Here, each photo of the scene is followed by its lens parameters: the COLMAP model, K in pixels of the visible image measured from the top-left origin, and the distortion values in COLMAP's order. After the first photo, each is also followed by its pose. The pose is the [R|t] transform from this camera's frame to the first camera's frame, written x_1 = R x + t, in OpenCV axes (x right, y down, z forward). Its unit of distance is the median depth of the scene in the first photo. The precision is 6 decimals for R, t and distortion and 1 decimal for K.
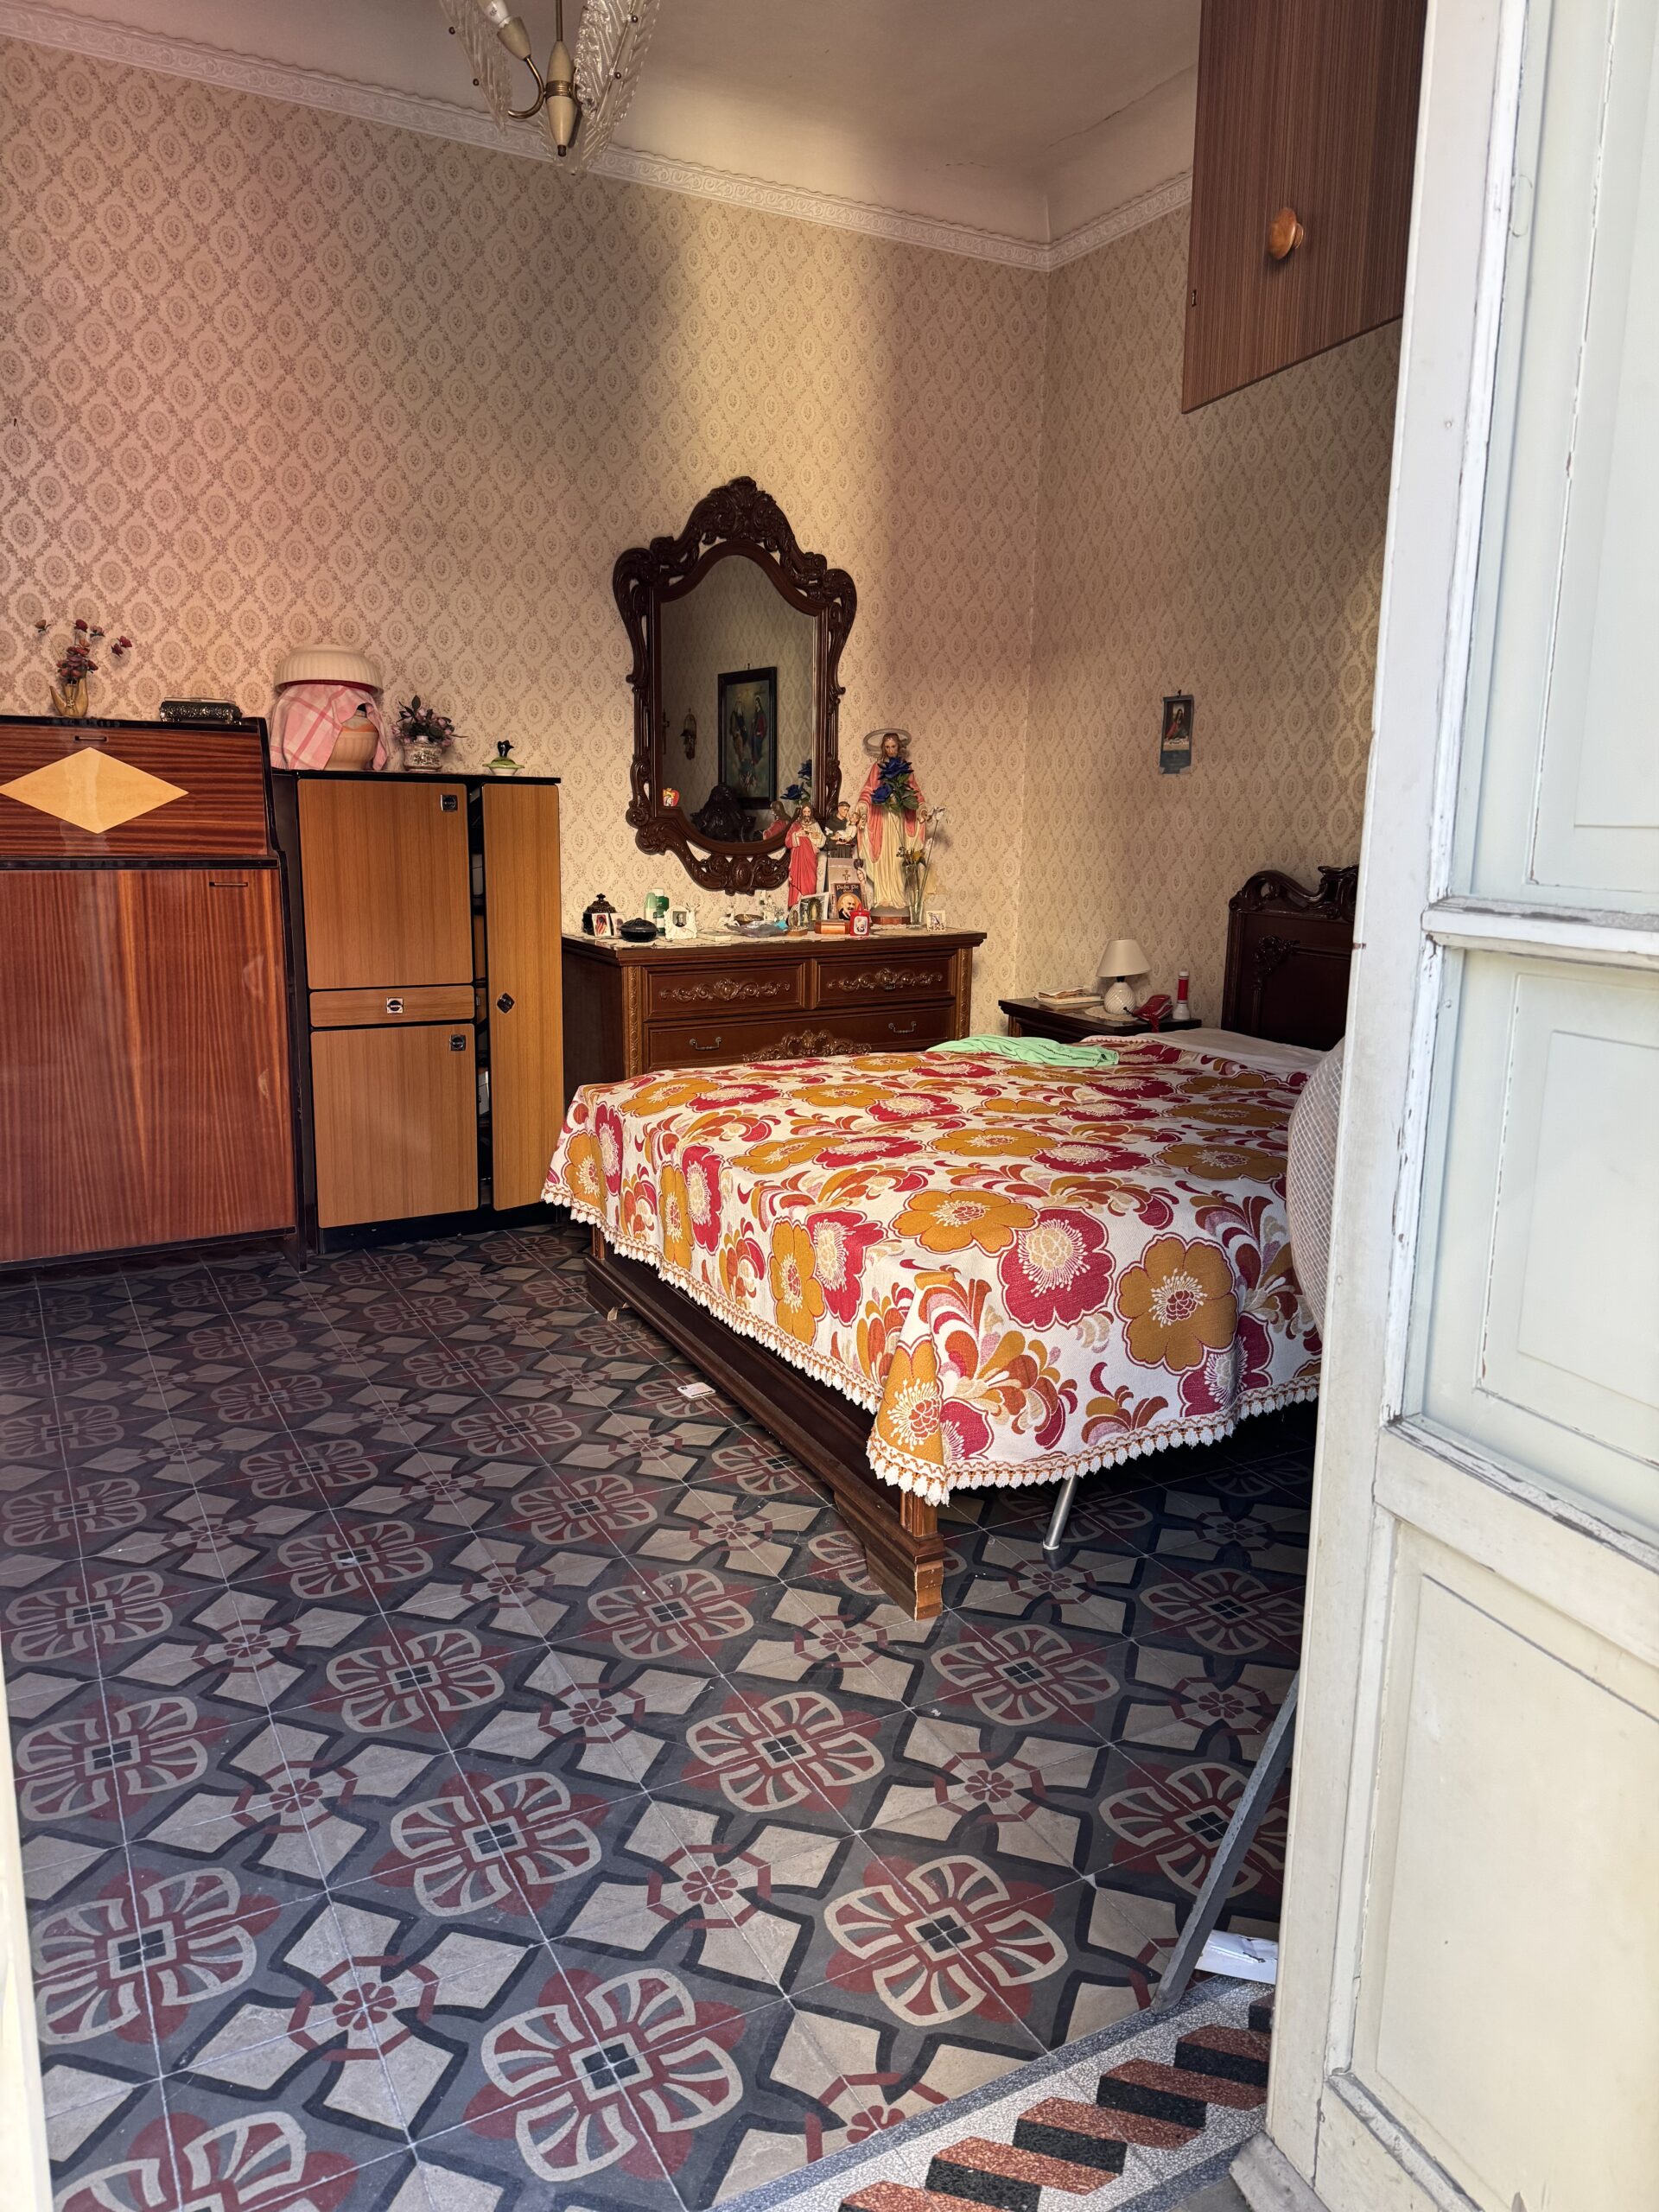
lens RADIAL K [[1527.8, 0, 829.6], [0, 1527.8, 1113.3], [0, 0, 1]] dist [0.162246, -0.298581]
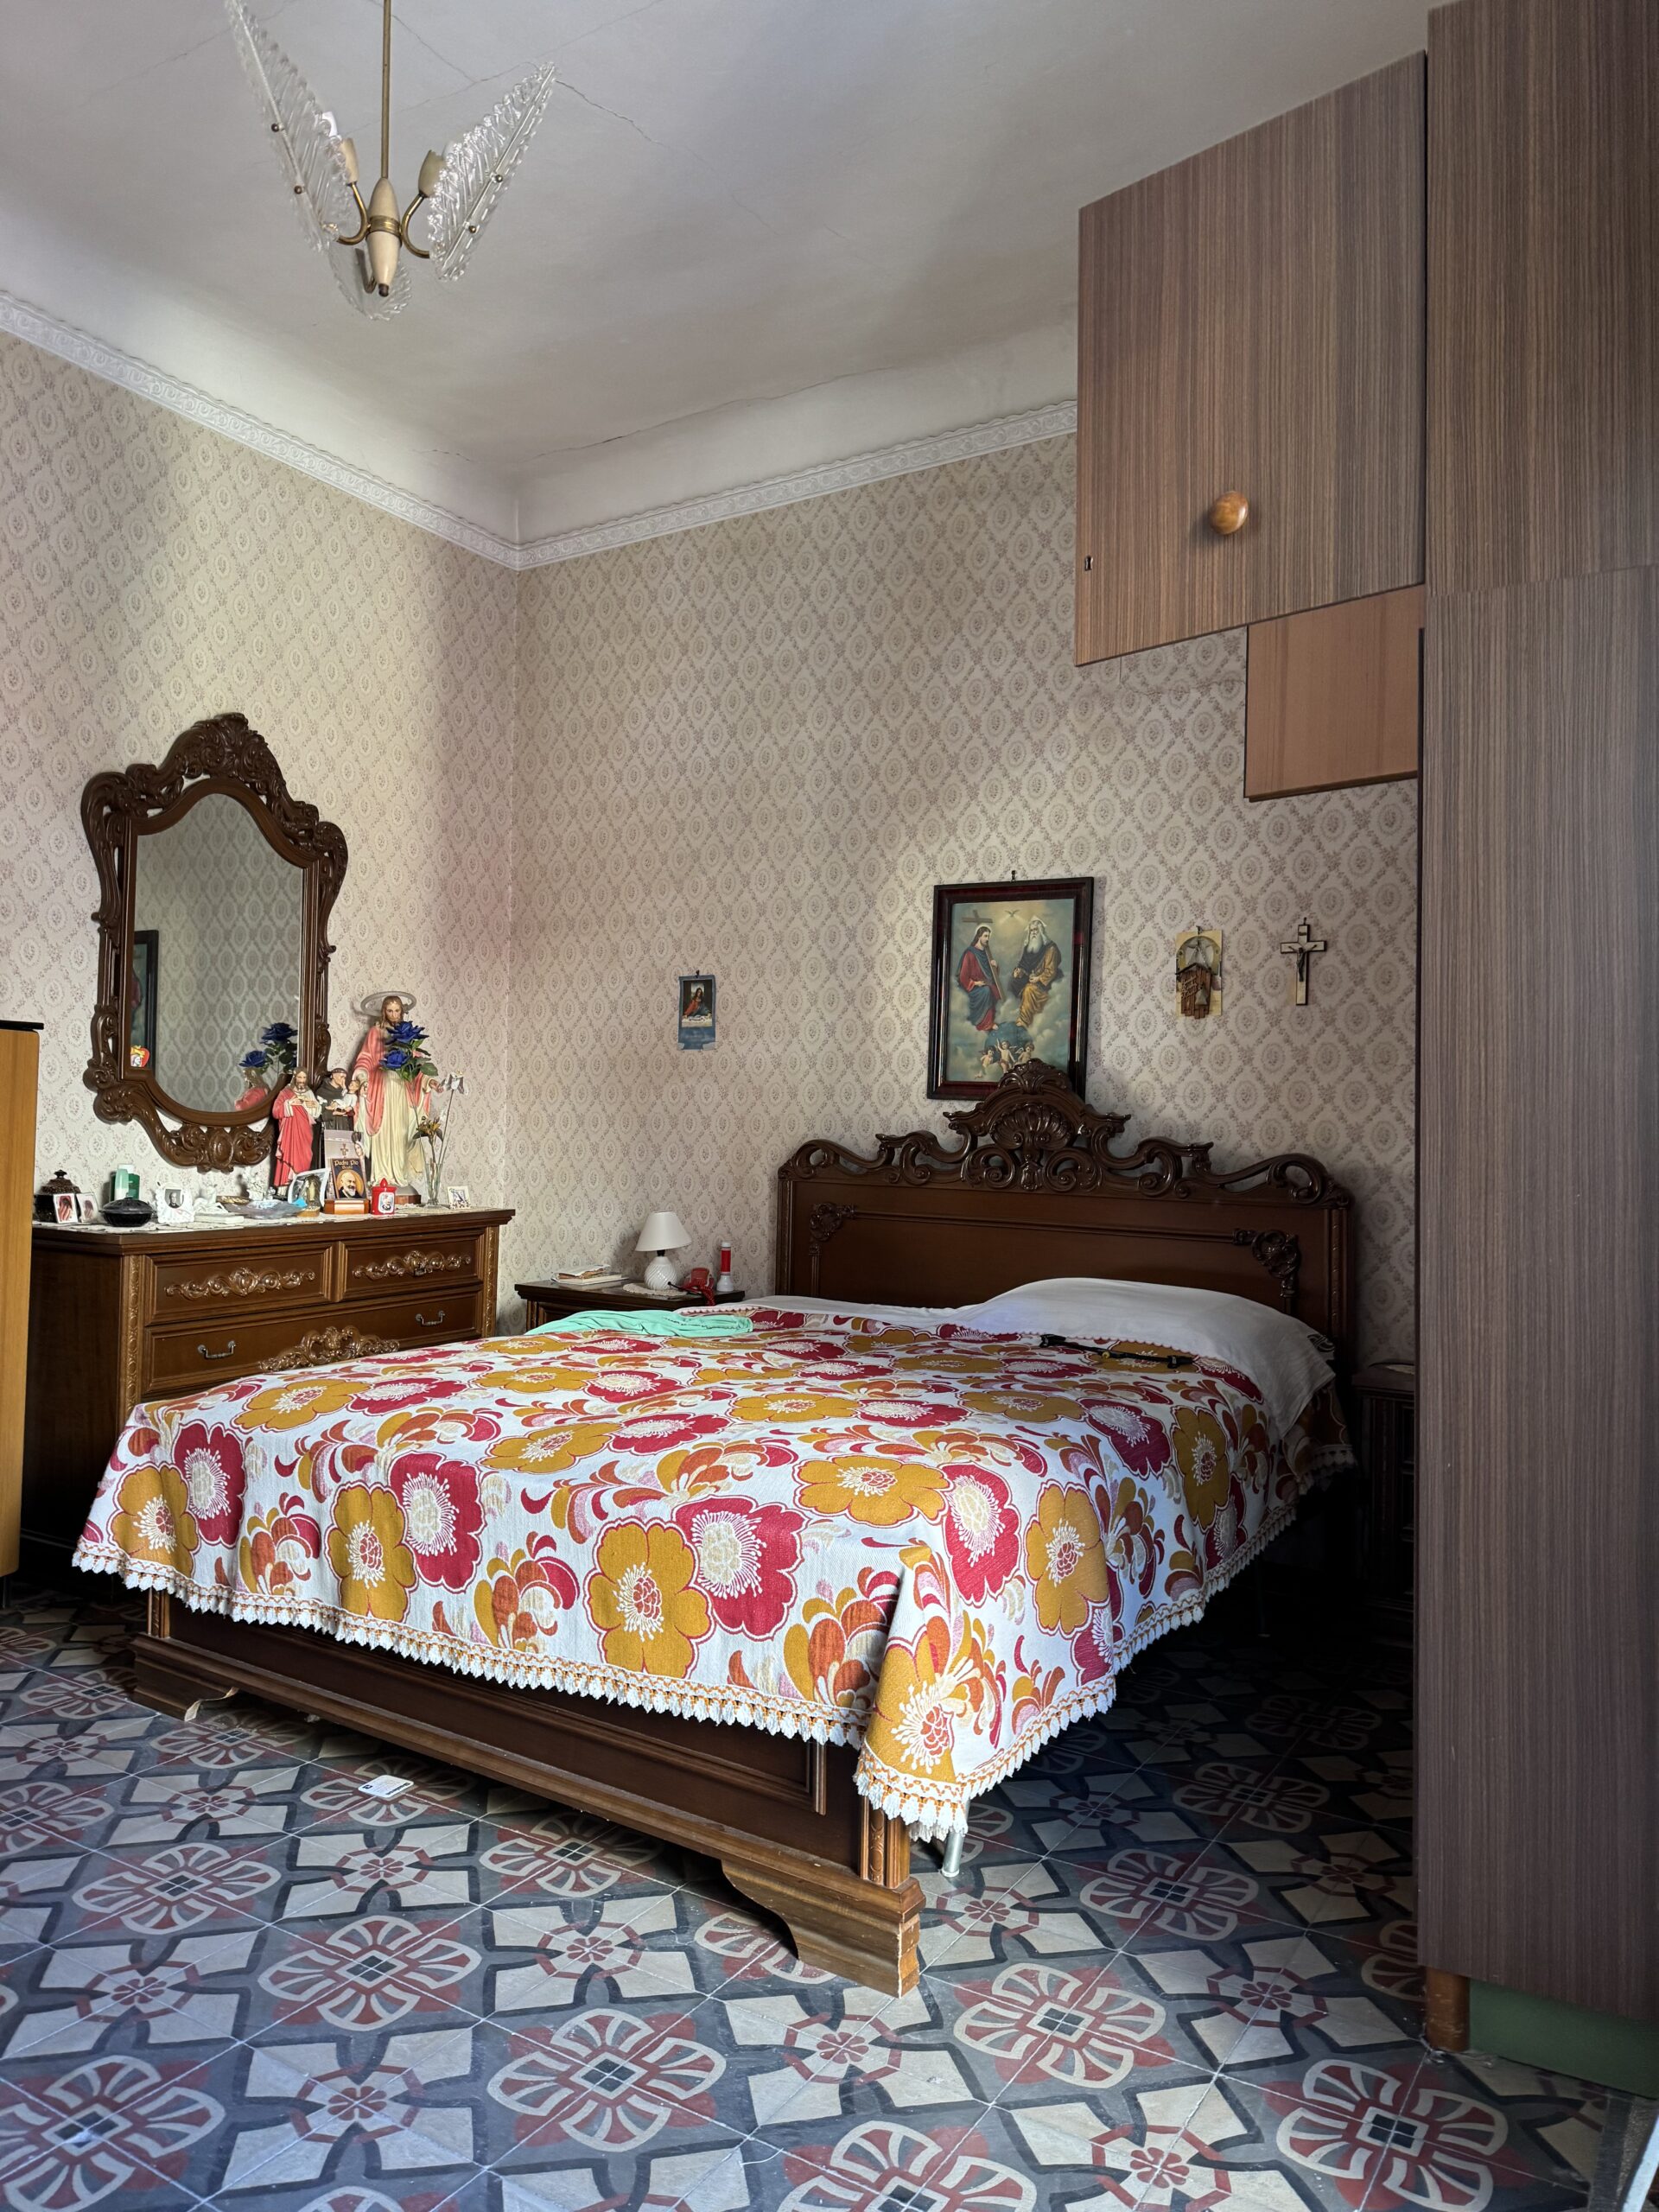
lens RADIAL K [[1527.8, 0, 829.6], [0, 1527.8, 1113.3], [0, 0, 1]] dist [0.162246, -0.298581]
pose [[0.871202, 0.008015, 0.490859, -0.201668], [0.091063, 0.979876, -0.177624, 0.007419], [-0.482405, 0.199446, 0.852940, 0.119430]]
